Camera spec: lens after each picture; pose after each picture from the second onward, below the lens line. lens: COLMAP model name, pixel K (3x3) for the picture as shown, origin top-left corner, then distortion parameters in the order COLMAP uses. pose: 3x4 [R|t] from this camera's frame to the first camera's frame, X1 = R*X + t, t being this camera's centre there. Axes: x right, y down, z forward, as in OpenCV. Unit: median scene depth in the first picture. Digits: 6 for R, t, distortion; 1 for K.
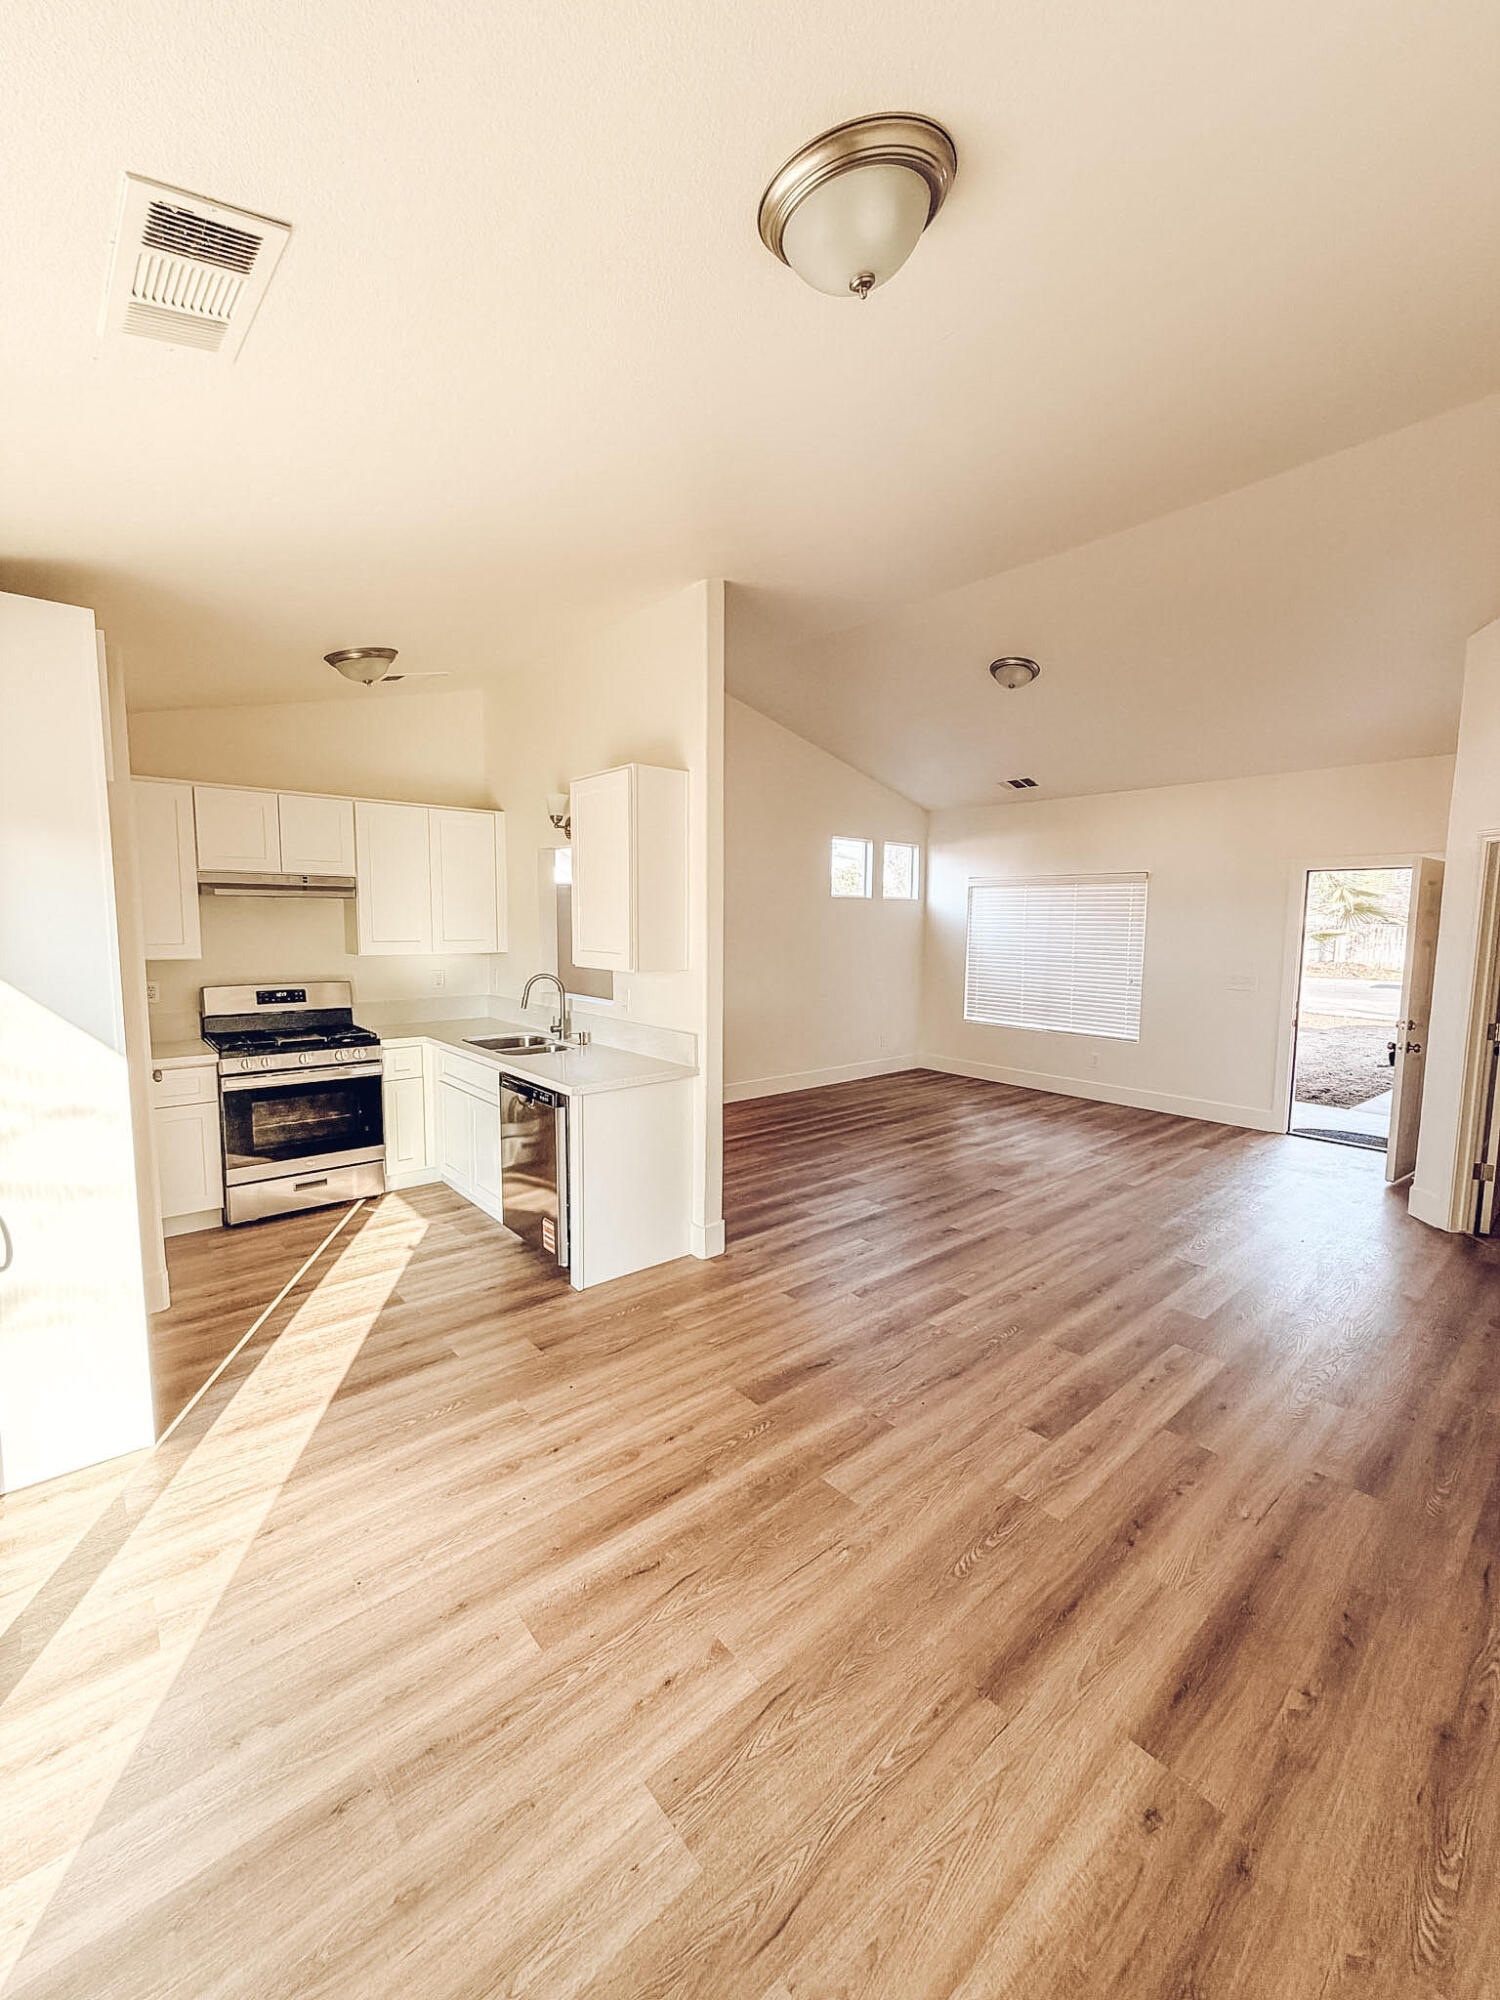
lens RADIAL K [[788.0, 0, 754.9], [0, 788.0, 999.8], [0, 0, 1]] dist [-0.001233, -0.000054]
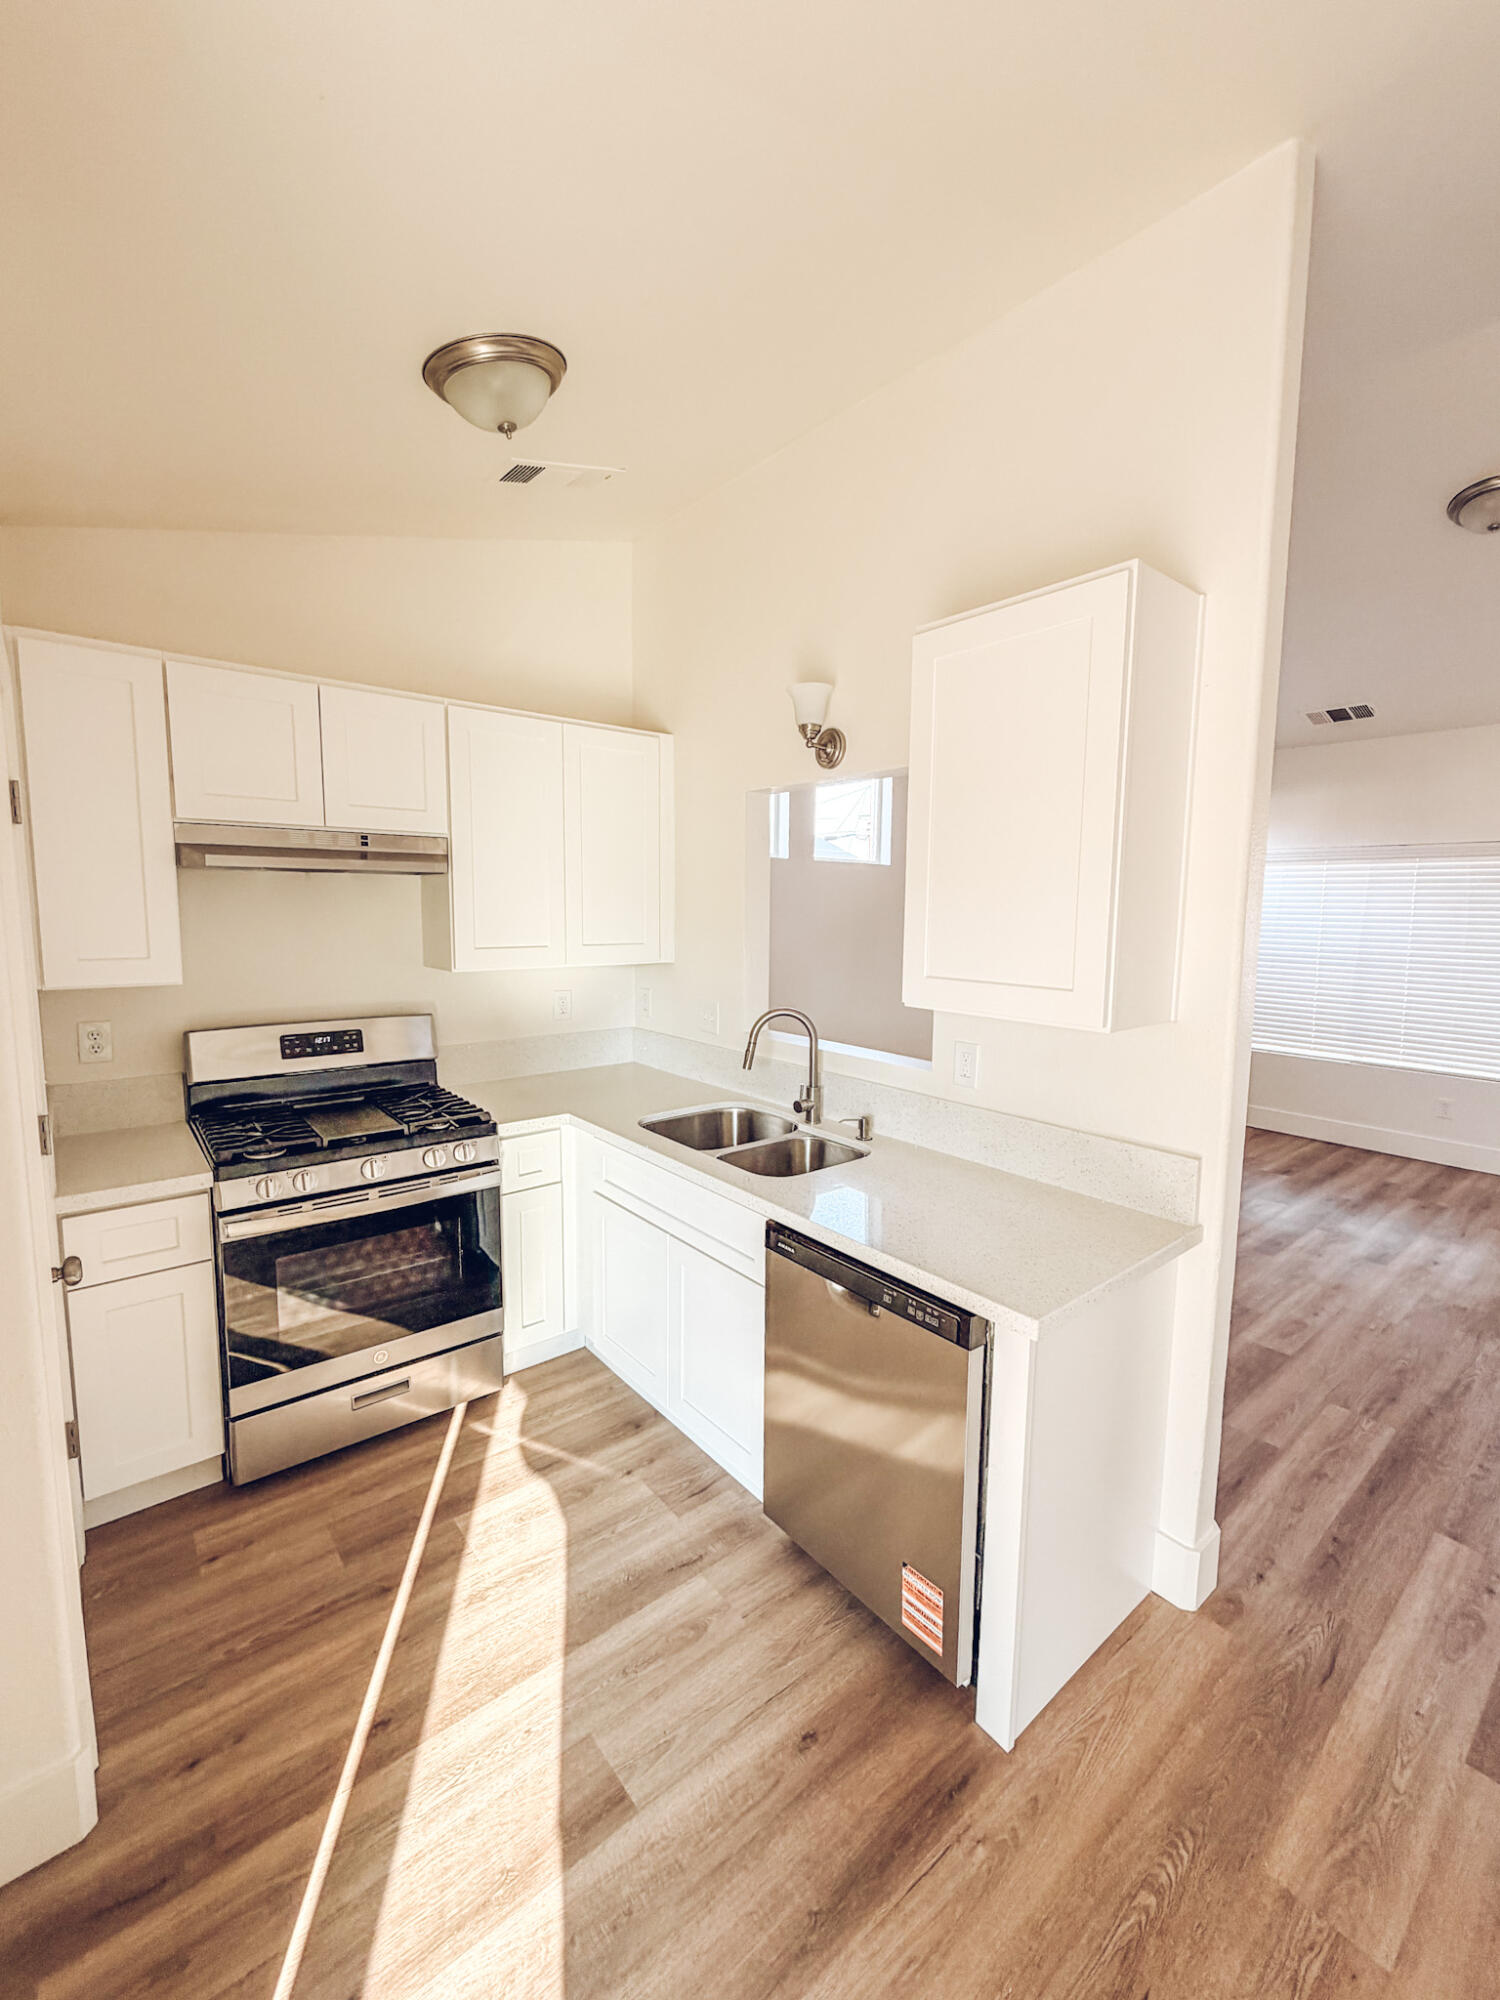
lens RADIAL K [[816.5, 0, 749.1], [0, 816.5, 1000.8], [0, 0, 1]] dist [0.000478, -0.000199]
pose [[0.999533, 0.003661, -0.030325, -0.279515], [-0.003246, 0.999900, 0.013730, -0.046983], [0.030372, -0.013625, 0.999446, 0.424831]]
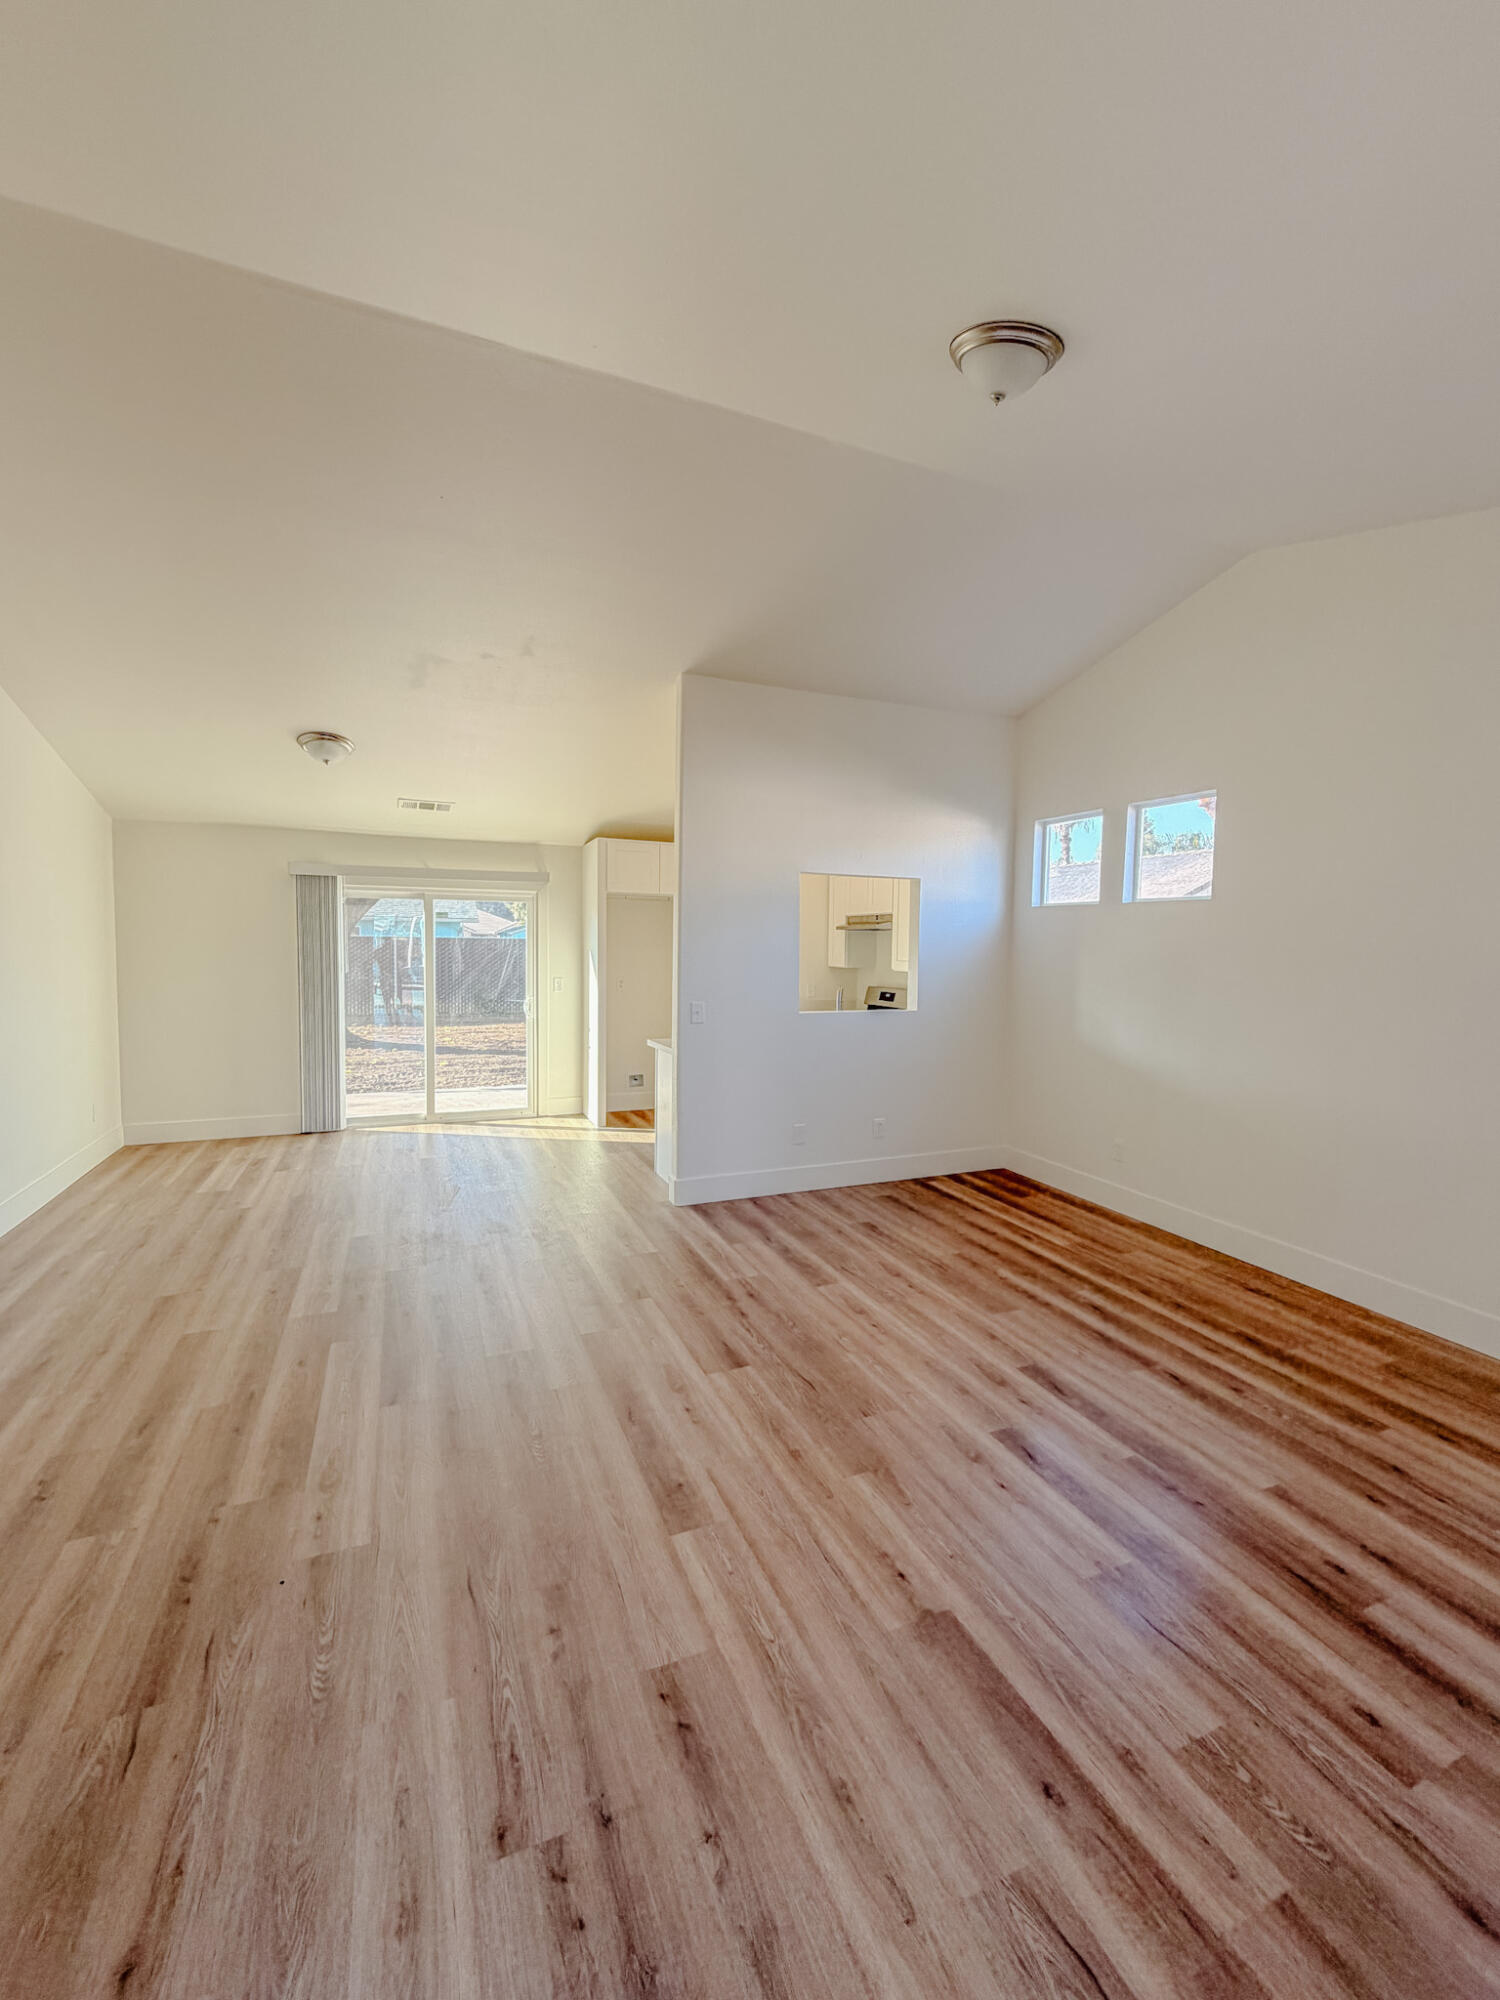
lens RADIAL K [[816.5, 0, 757.1], [0, 816.5, 998.6], [0, 0, 1]] dist [0.000478, -0.000199]
pose [[-0.298772, 0.052041, -0.952904, 0.992815], [-0.112240, 0.989666, 0.089240, -0.115785], [0.947701, 0.133616, -0.289844, 1.276671]]
